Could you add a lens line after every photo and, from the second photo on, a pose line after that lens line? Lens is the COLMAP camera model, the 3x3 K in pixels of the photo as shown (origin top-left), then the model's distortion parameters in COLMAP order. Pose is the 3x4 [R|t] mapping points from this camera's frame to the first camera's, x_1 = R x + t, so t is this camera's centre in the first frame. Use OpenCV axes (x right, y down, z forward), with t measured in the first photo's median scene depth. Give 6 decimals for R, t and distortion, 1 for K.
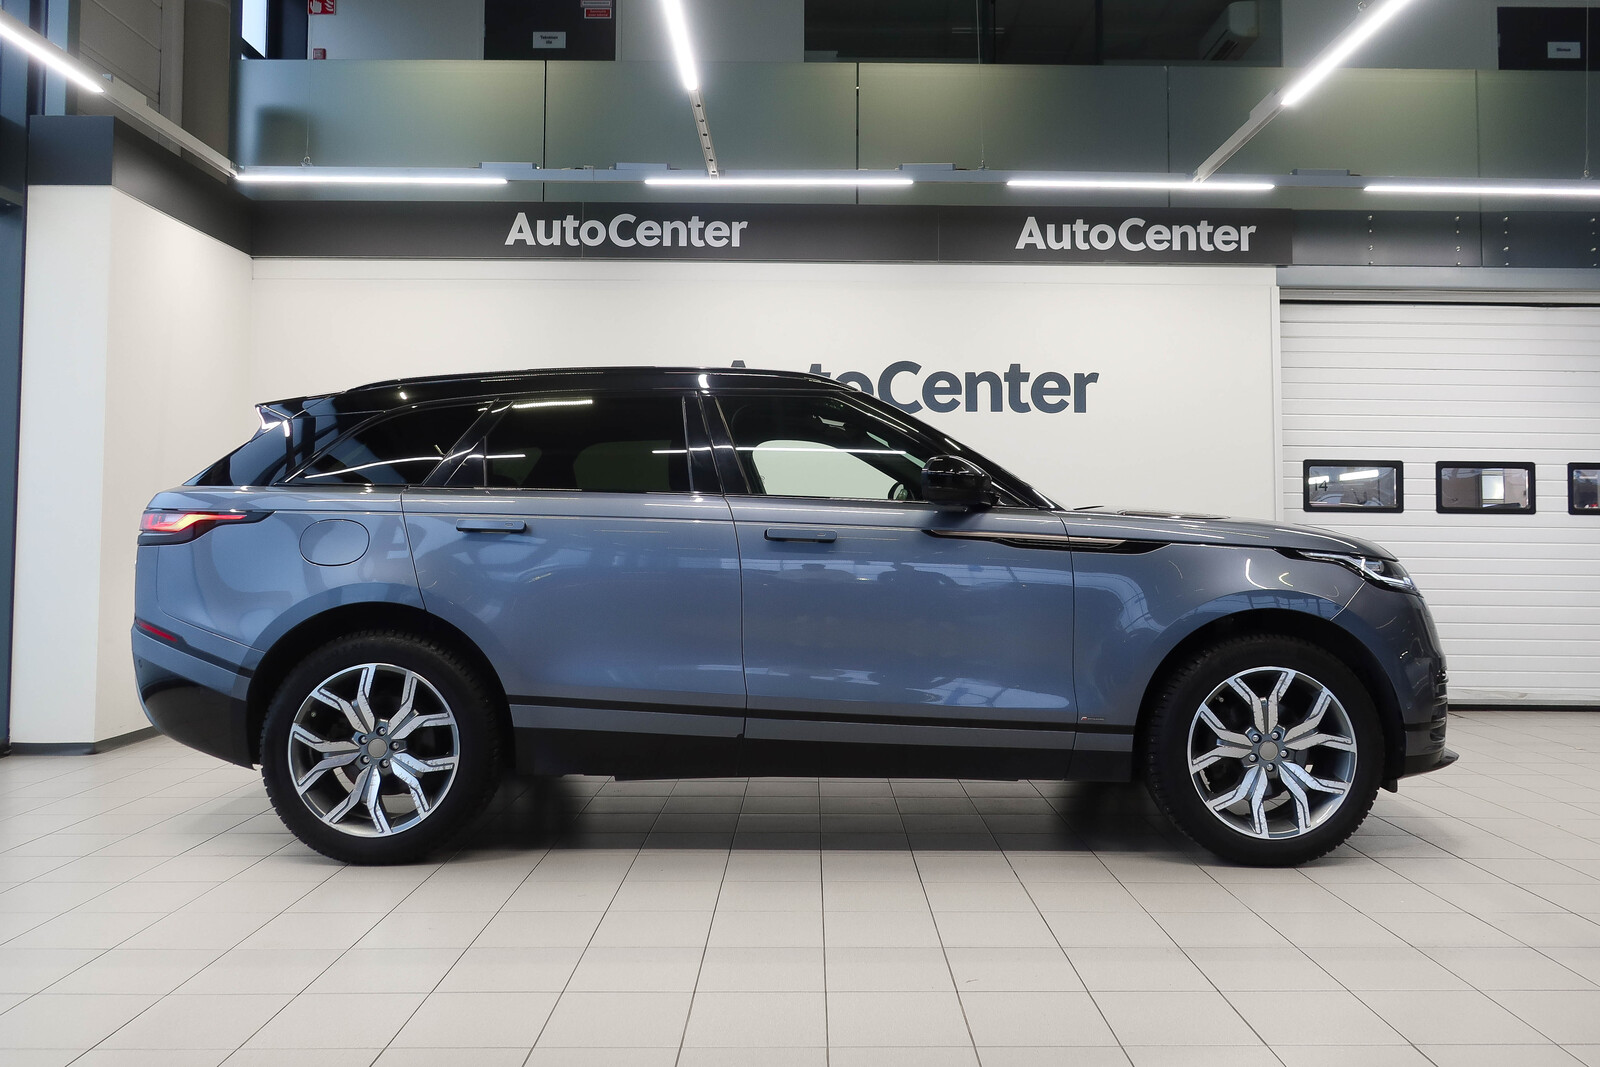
lens RADIAL K [[817.4, 0, 809.1], [0, 817.4, 543.7], [0, 0, 1]] dist [-0.017956, -0.001076]
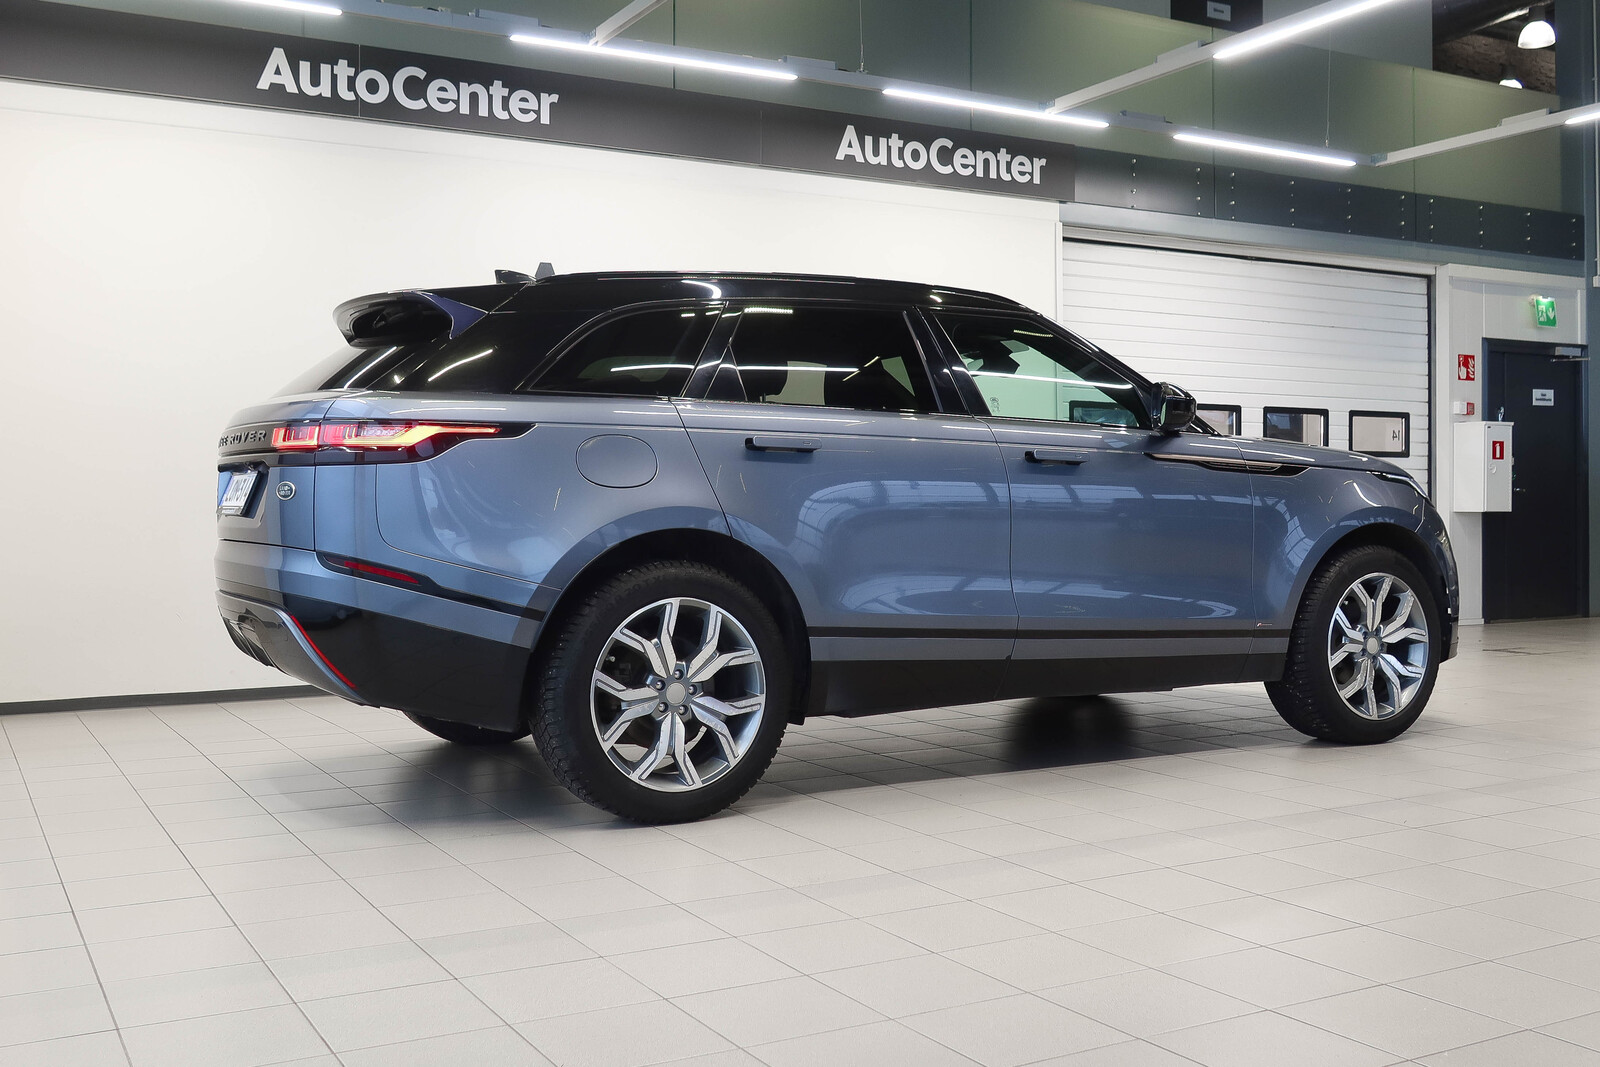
lens RADIAL K [[942.0, 0, 792.2], [0, 942.0, 521.4], [0, 0, 1]] dist [-0.019604, 0.001460]
pose [[0.948763, -0.015184, 0.315623, -0.647462], [0.003174, 0.999252, 0.038532, 0.022228], [-0.315972, -0.035556, 0.948102, -0.006533]]
